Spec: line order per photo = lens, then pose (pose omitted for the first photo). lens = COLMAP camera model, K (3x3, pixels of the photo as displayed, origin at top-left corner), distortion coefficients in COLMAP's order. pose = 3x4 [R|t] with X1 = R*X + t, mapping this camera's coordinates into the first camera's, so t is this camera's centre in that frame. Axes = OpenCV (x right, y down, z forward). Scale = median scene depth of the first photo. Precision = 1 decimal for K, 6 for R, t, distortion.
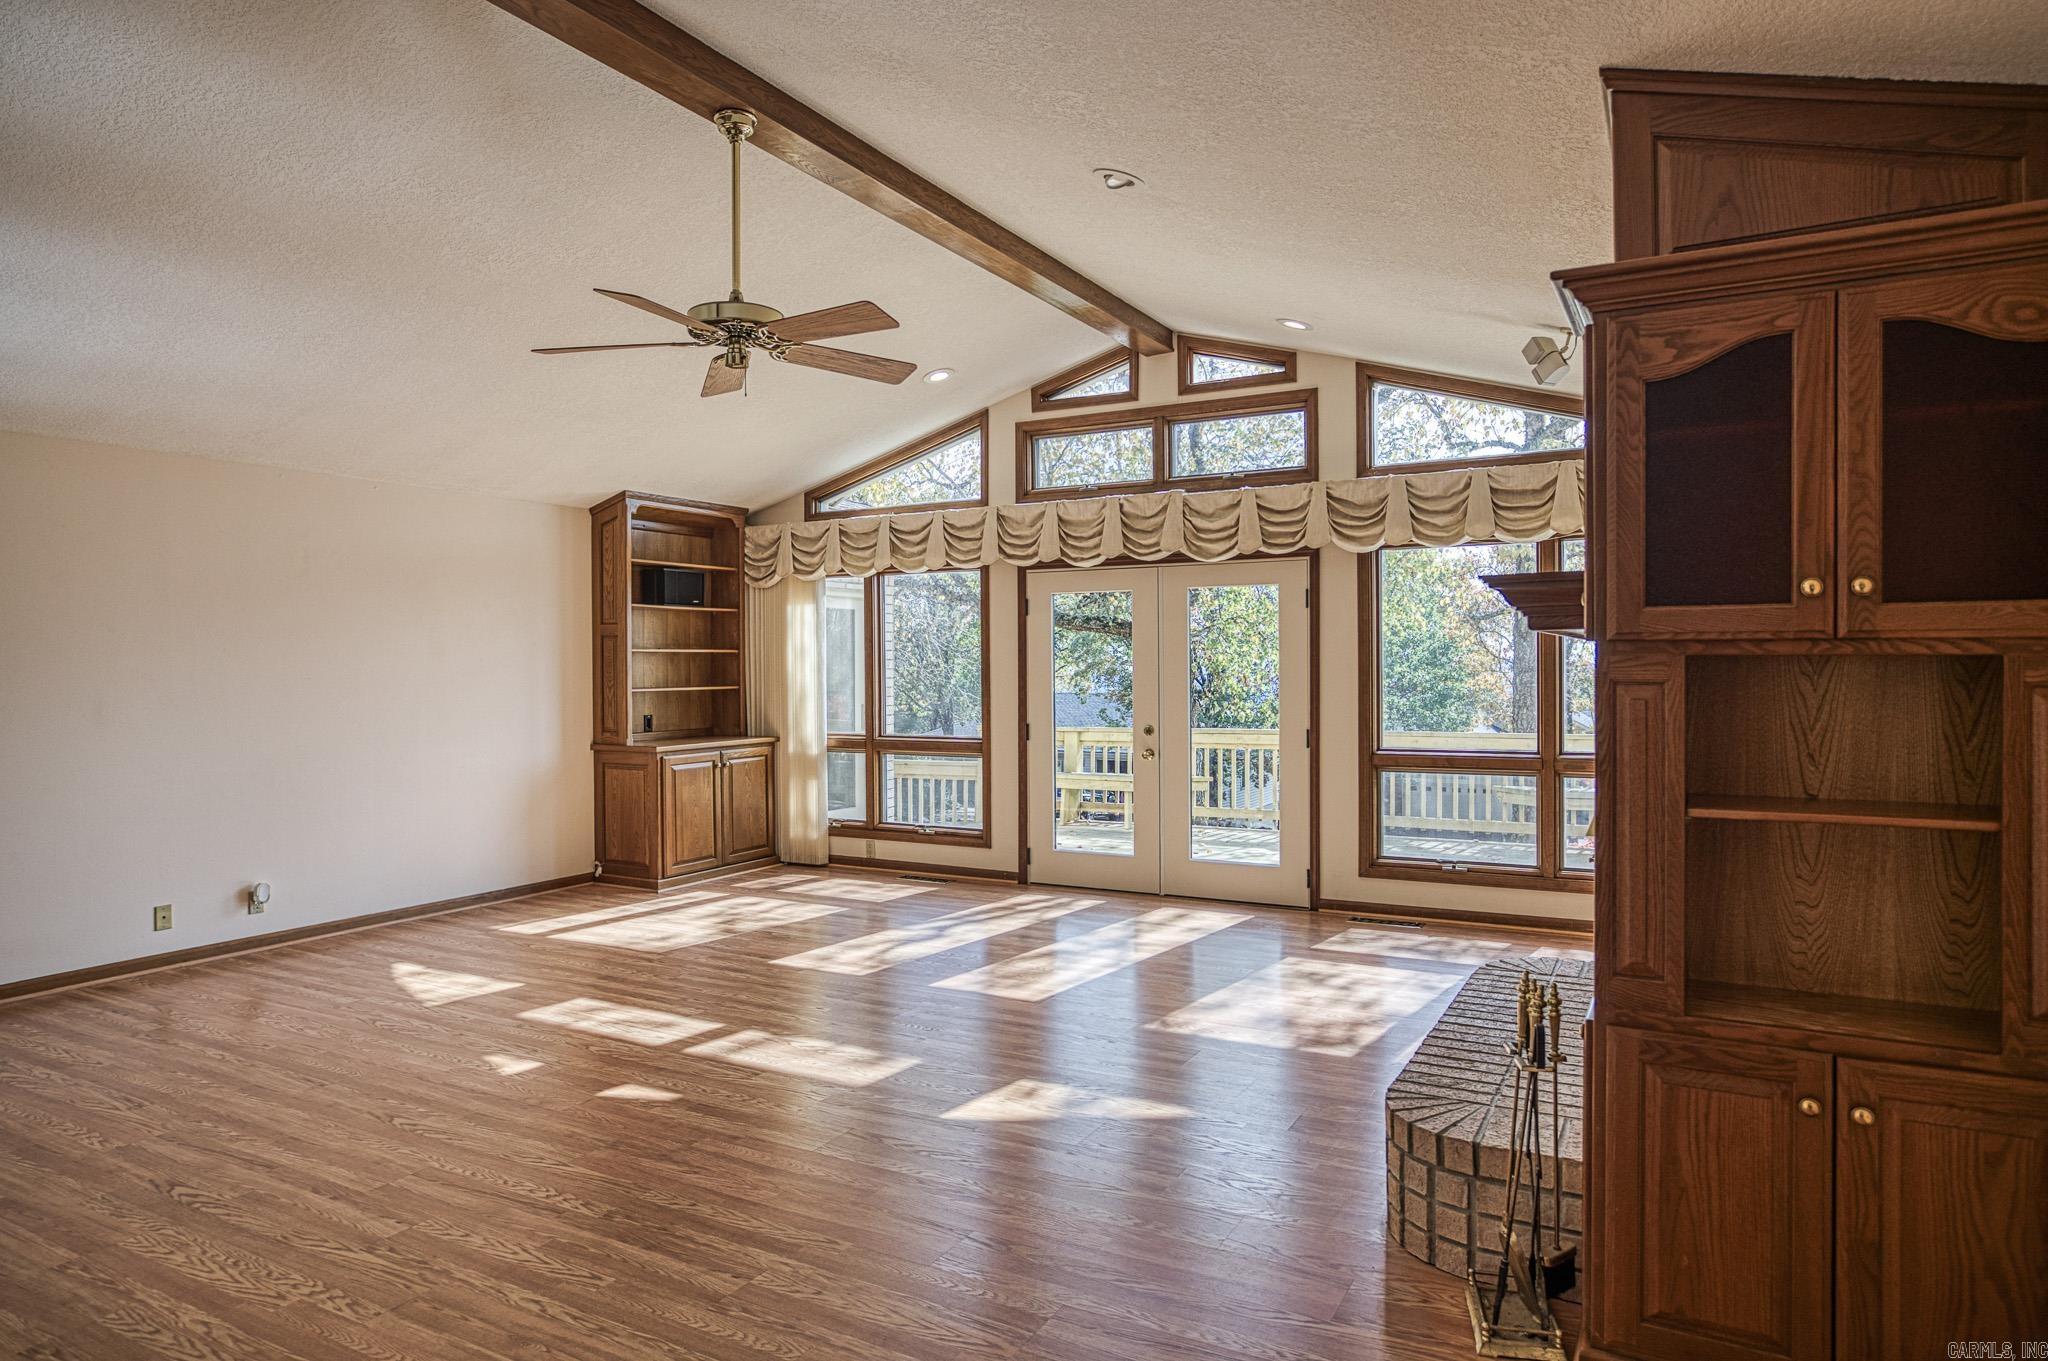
lens RADIAL K [[1188.9, 0, 1040.5], [0, 1188.9, 654.7], [0, 0, 1]] dist [-0.034914, 0.011377]
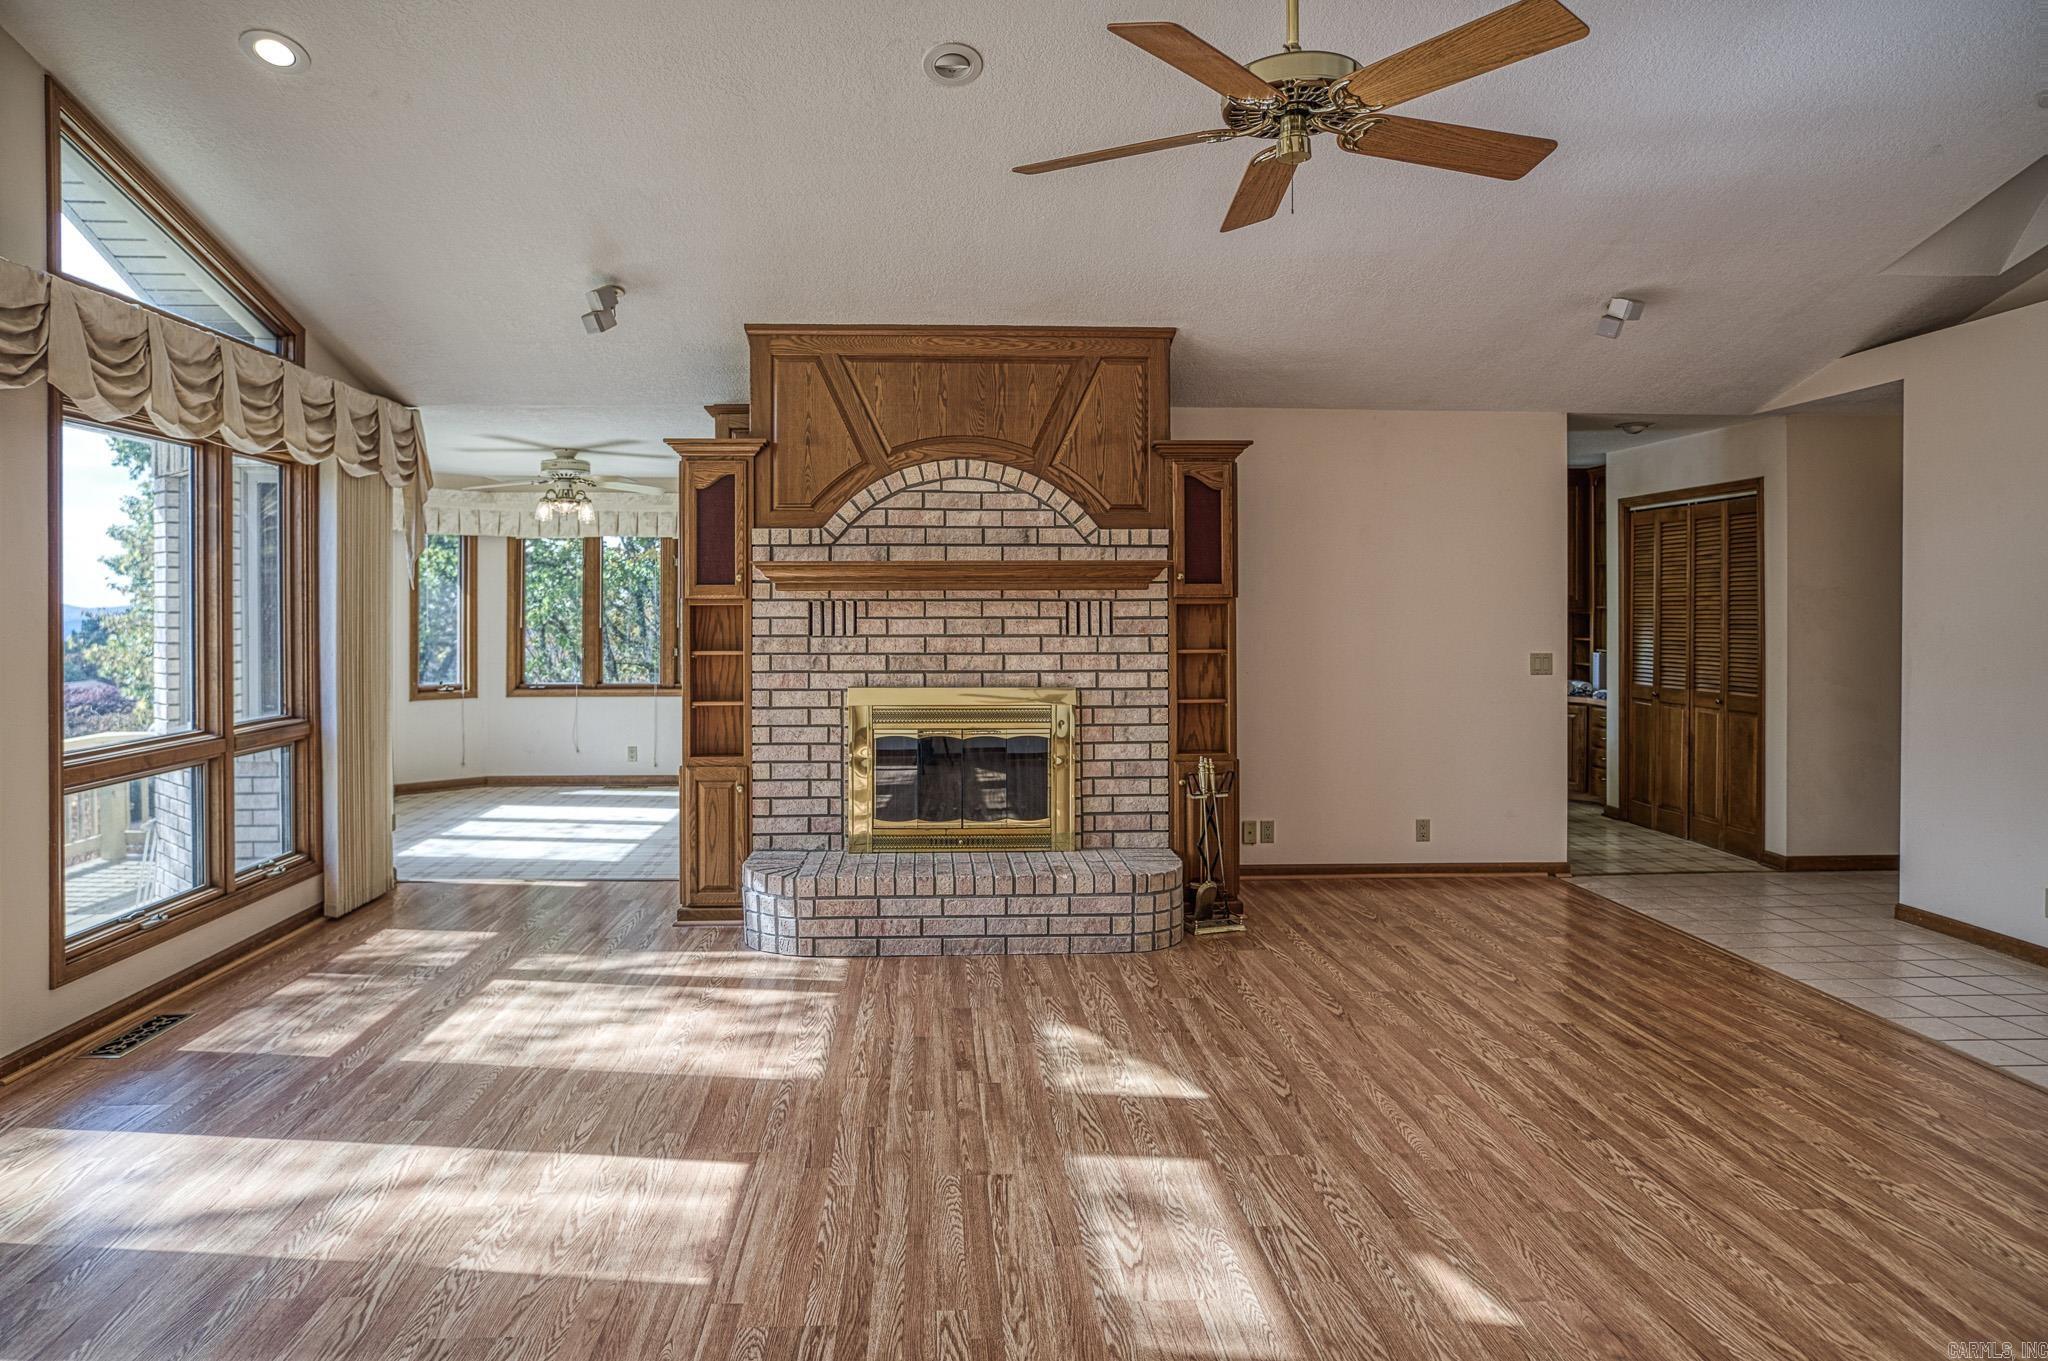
lens RADIAL K [[1188.9, 0, 982.4], [0, 1188.9, 626.0], [0, 0, 1]] dist [-0.034914, 0.011377]
pose [[-0.513736, -0.010248, 0.857887, -0.391862], [-0.000888, 0.999934, 0.011413, 0.006682], [-0.857948, 0.005102, -0.513711, 0.801426]]
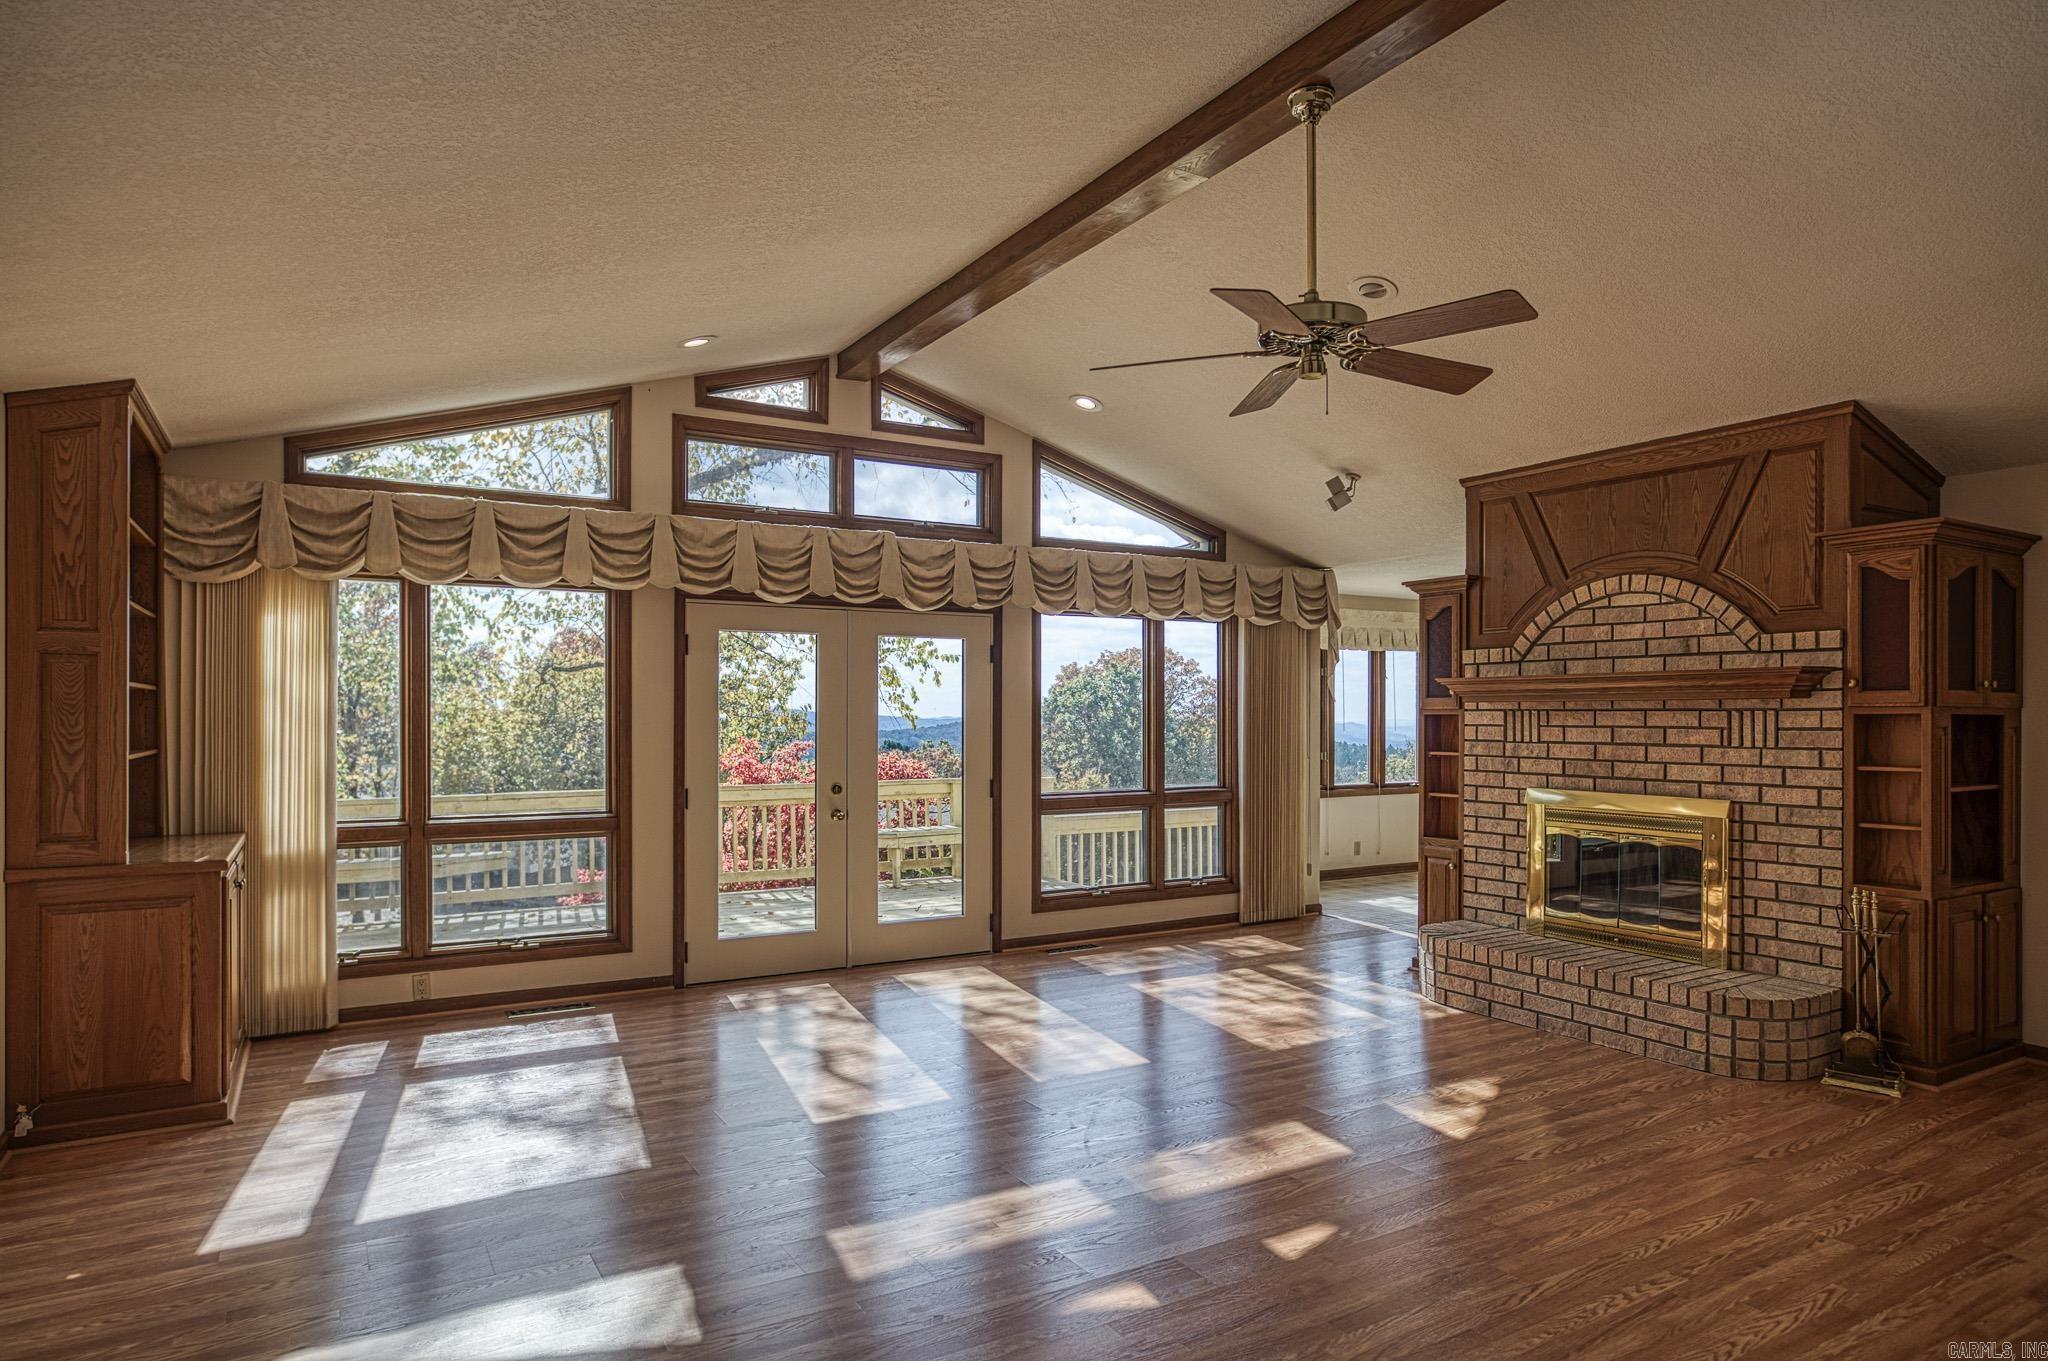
lens RADIAL K [[1188.9, 0, 1023.6], [0, 1188.9, 724.4], [0, 0, 1]] dist [-0.034914, 0.011377]
pose [[0.514306, -0.000813, 0.857607, -0.597631], [-0.008662, 0.999944, 0.006143, 0.007277], [-0.857563, -0.010588, 0.514270, 0.394077]]
